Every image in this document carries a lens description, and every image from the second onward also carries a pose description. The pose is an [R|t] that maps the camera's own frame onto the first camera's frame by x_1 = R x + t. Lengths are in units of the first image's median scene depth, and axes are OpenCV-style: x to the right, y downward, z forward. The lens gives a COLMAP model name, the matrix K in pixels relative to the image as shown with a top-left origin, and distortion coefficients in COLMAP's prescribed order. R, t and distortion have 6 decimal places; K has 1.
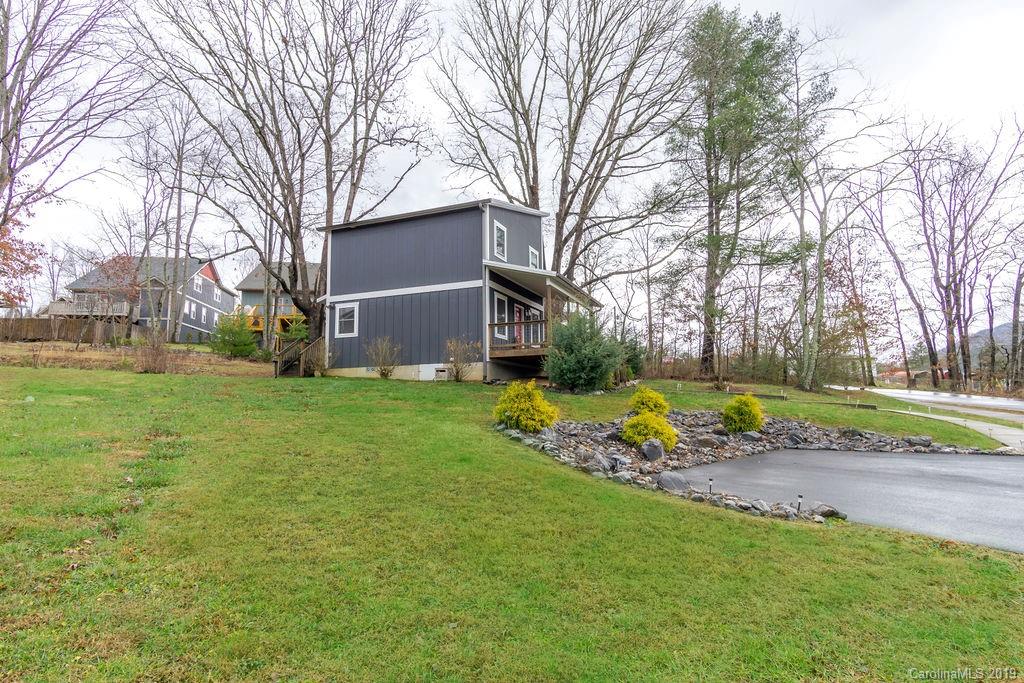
lens RADIAL K [[517.2, 0, 512.0], [0, 517.2, 341.5], [0, 0, 1]] dist [0.000101, -0.000232]
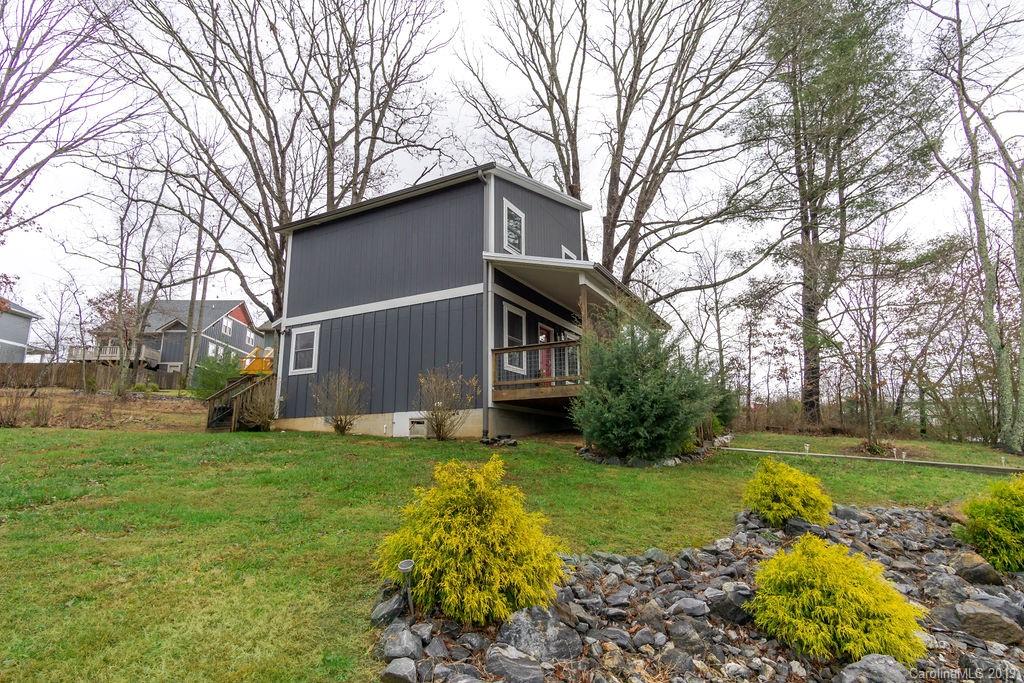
lens RADIAL K [[517.2, 0, 512.0], [0, 517.2, 341.5], [0, 0, 1]] dist [0.000101, -0.000232]
pose [[0.993445, -0.018348, -0.112825, 0.042599], [0.008271, 0.995985, -0.089141, 0.011579], [0.114007, 0.087623, 0.989608, 0.289171]]
